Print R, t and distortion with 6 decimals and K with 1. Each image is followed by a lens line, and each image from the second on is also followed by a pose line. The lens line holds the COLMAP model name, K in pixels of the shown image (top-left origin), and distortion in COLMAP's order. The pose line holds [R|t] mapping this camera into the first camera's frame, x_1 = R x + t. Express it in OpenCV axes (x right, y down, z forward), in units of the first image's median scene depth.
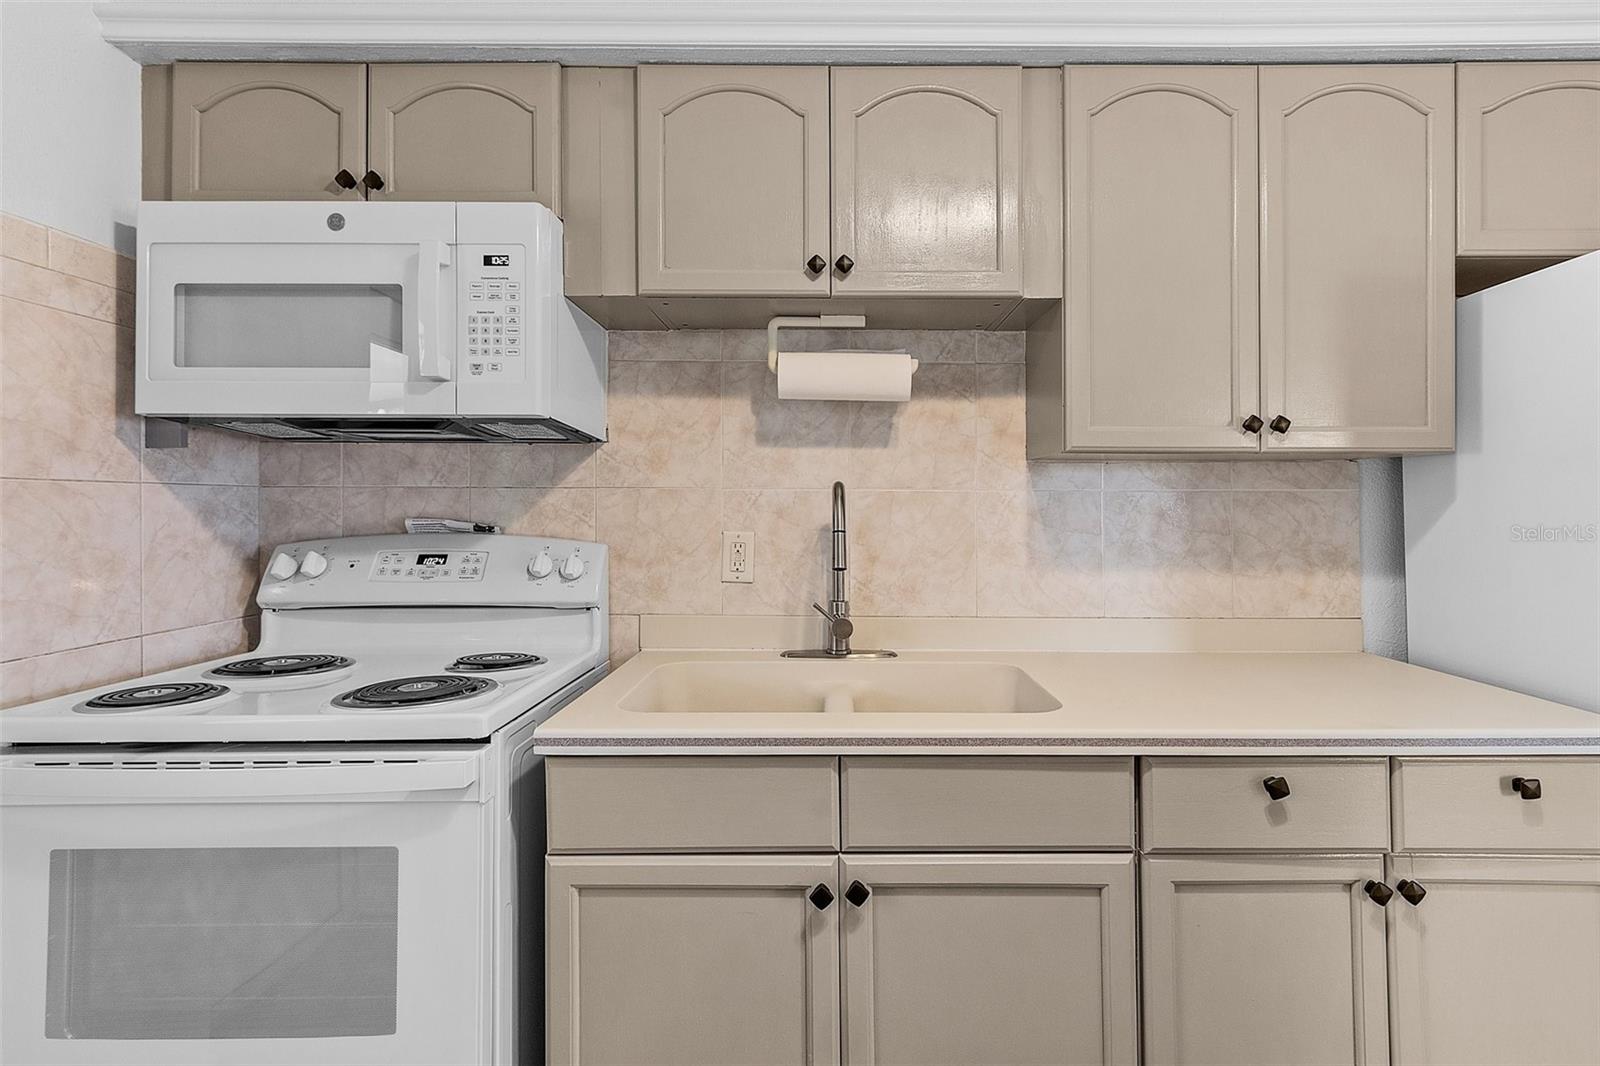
lens RADIAL K [[737.8, 0, 818.1], [0, 737.8, 491.4], [0, 0, 1]] dist [0.000722, 0.000057]
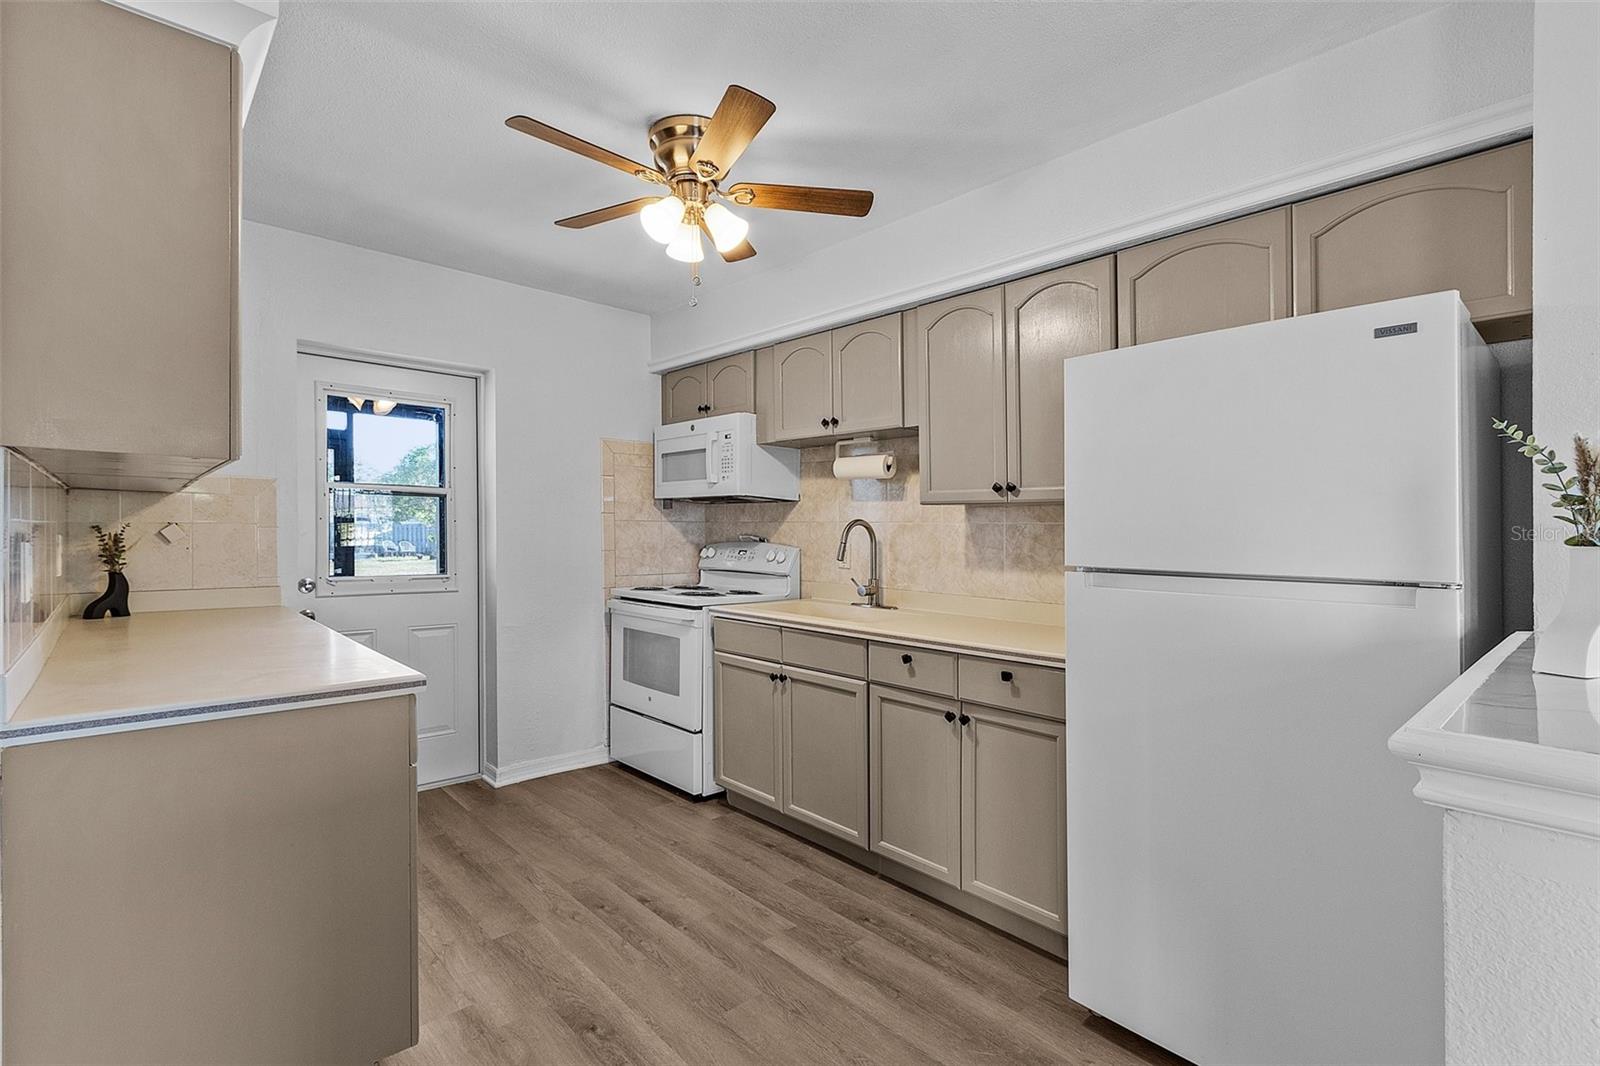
lens RADIAL K [[737.8, 0, 802.5], [0, 737.8, 531.5], [0, 0, 1]] dist [0.000722, 0.000057]
pose [[0.684056, 0.007720, -0.729389, 1.430438], [0.005760, 0.999856, 0.015984, -0.013216], [0.729407, -0.015135, 0.683913, -0.524531]]
